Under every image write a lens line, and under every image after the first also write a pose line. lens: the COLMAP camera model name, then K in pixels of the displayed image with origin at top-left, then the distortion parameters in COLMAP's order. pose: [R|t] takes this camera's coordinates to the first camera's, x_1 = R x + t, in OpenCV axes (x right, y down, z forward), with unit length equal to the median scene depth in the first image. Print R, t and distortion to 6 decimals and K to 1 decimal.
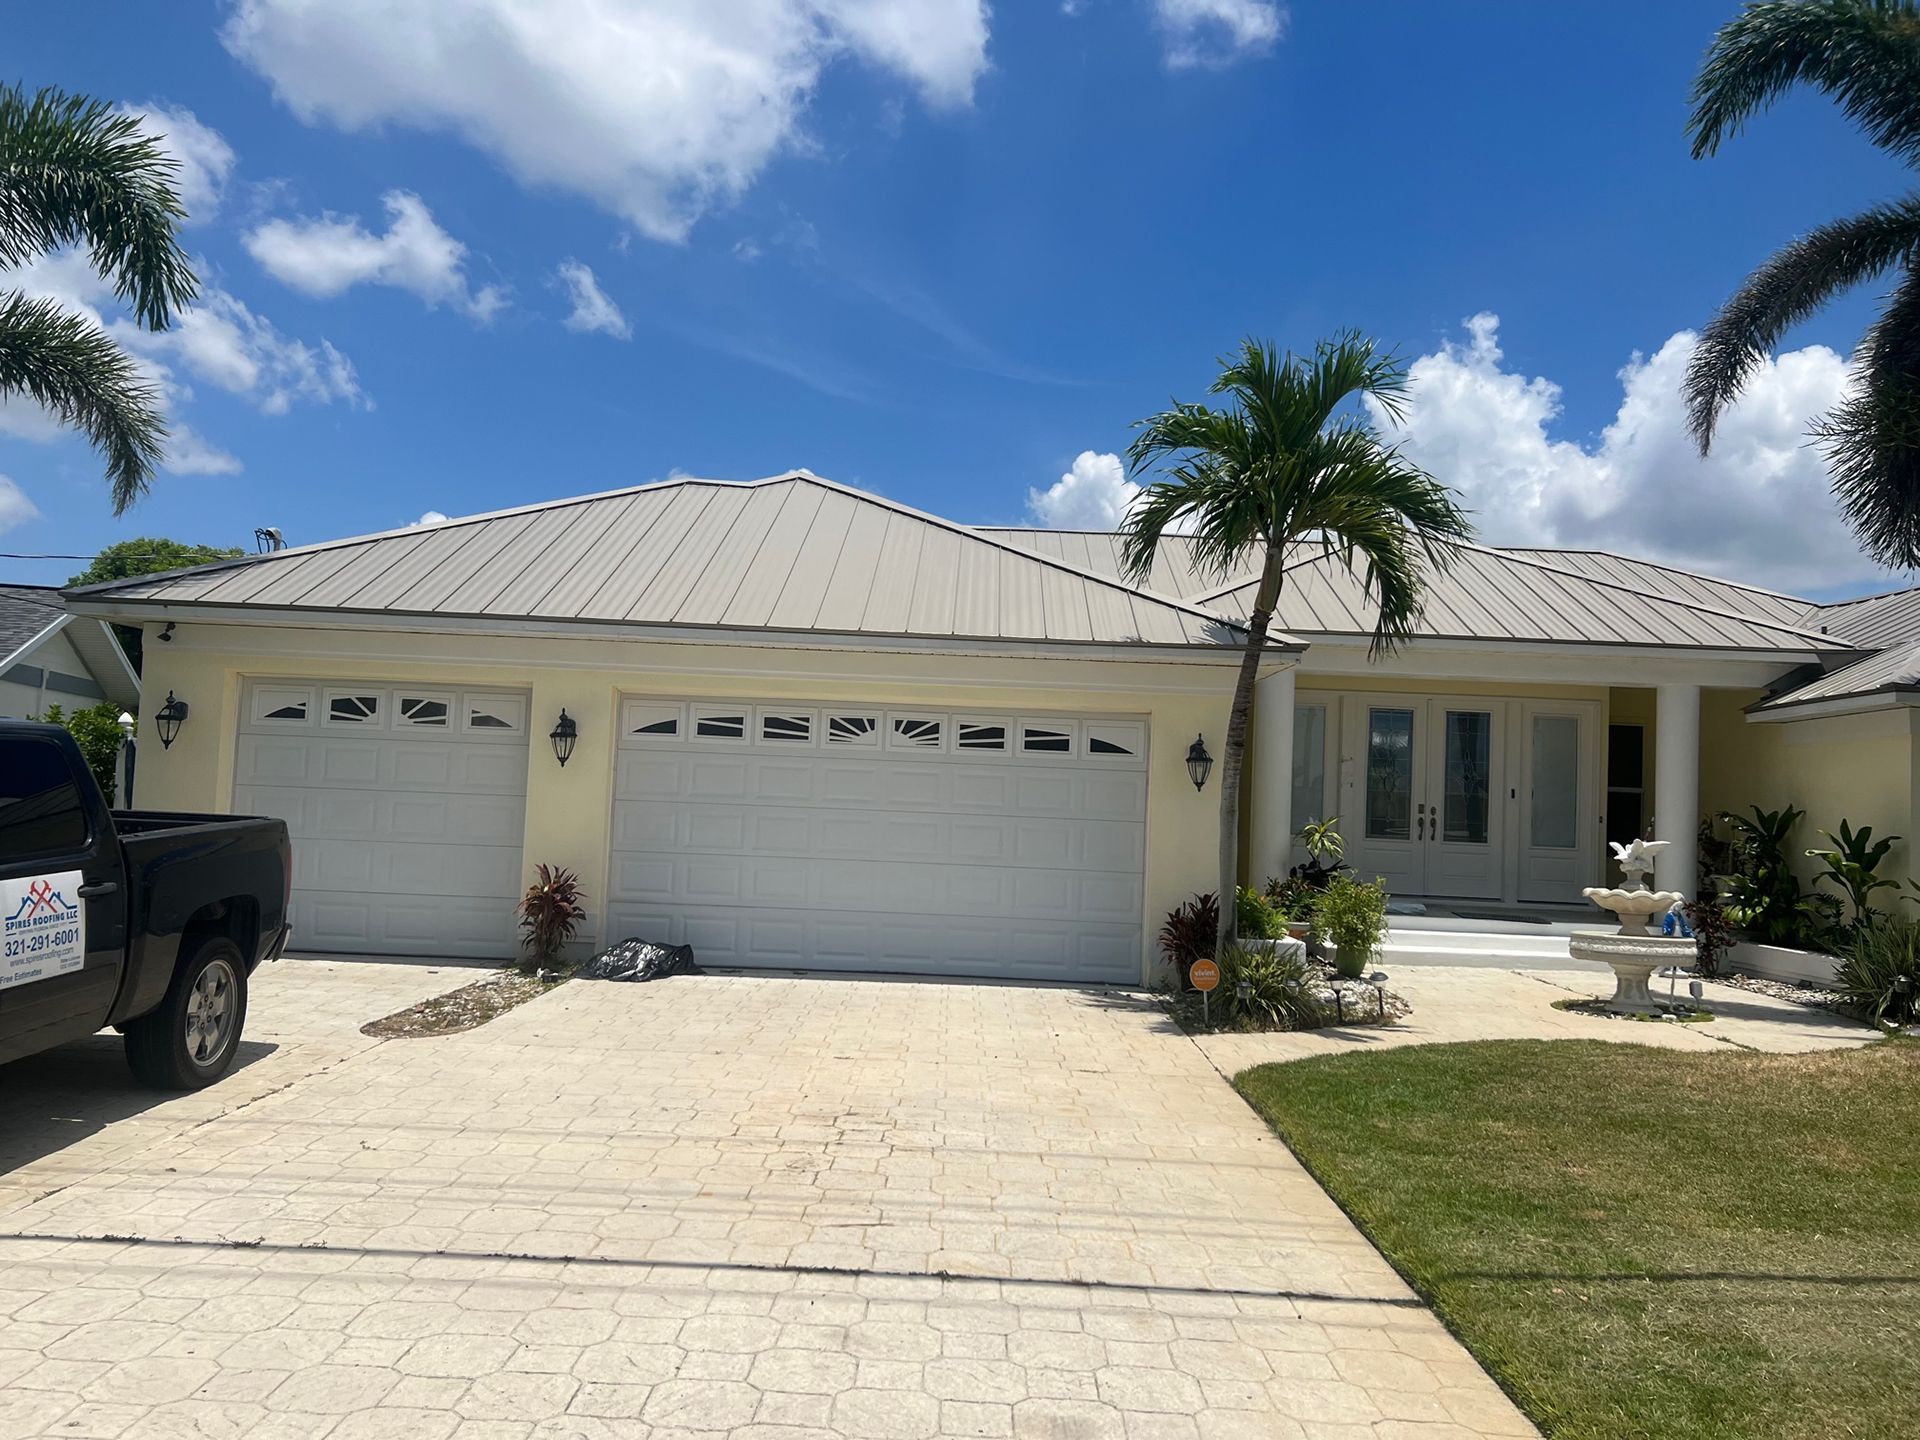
lens RADIAL K [[1595.5, 0, 955.3], [0, 1595.5, 730.0], [0, 0, 1]] dist [0.040582, 0.010932]
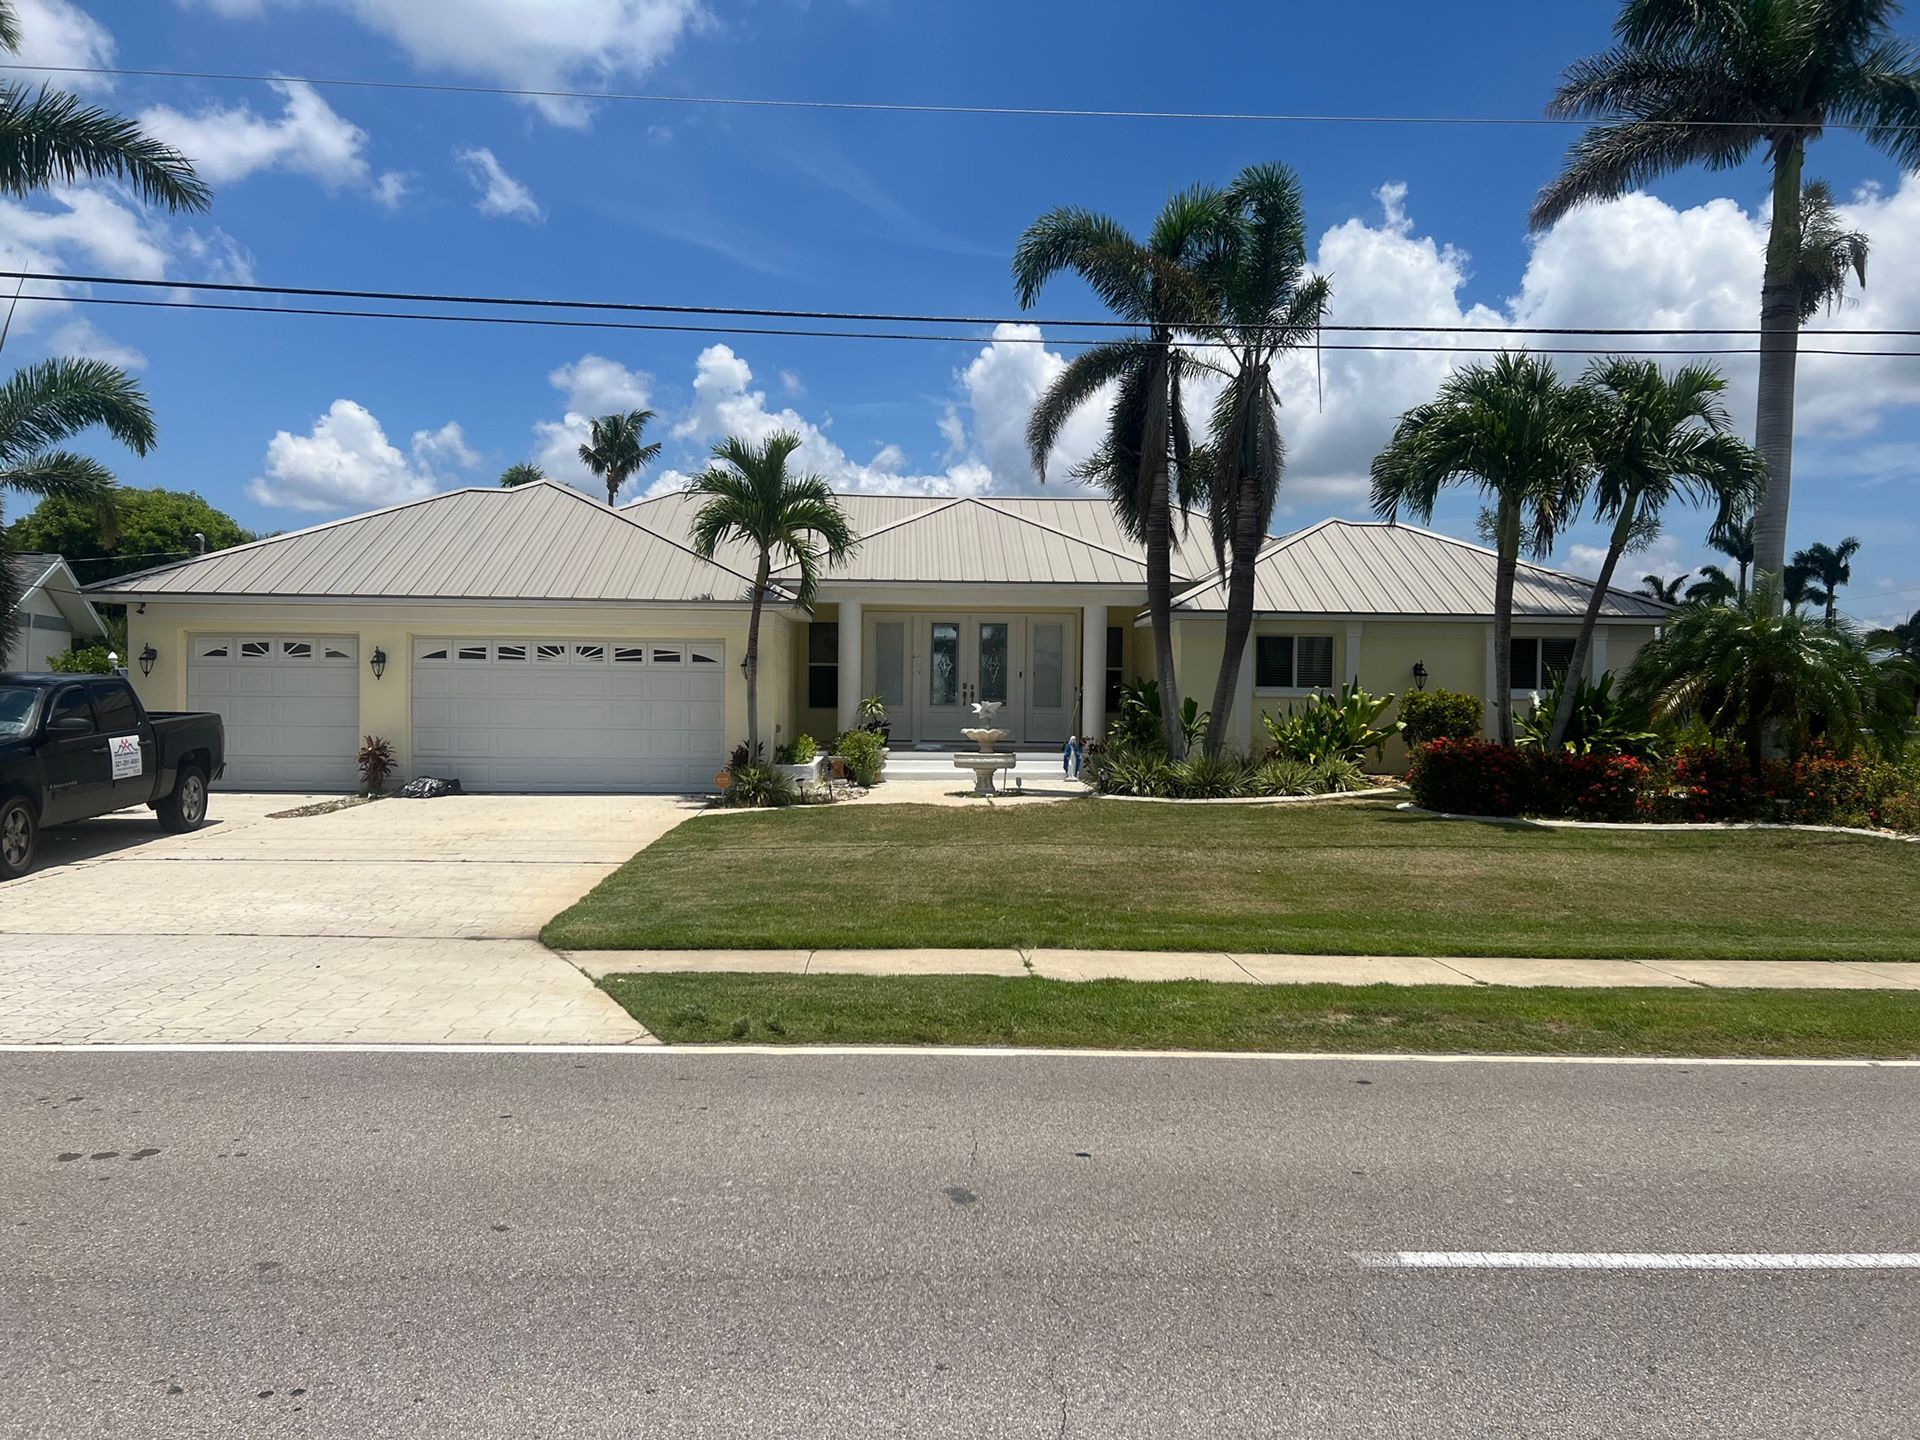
lens RADIAL K [[1595.5, 0, 962.6], [0, 1595.5, 717.8], [0, 0, 1]] dist [0.040582, 0.010932]
pose [[0.998651, -0.033216, 0.039913, 0.306631], [0.030442, 0.997206, 0.068221, -0.034639], [-0.042068, -0.066914, 0.996872, -0.745033]]
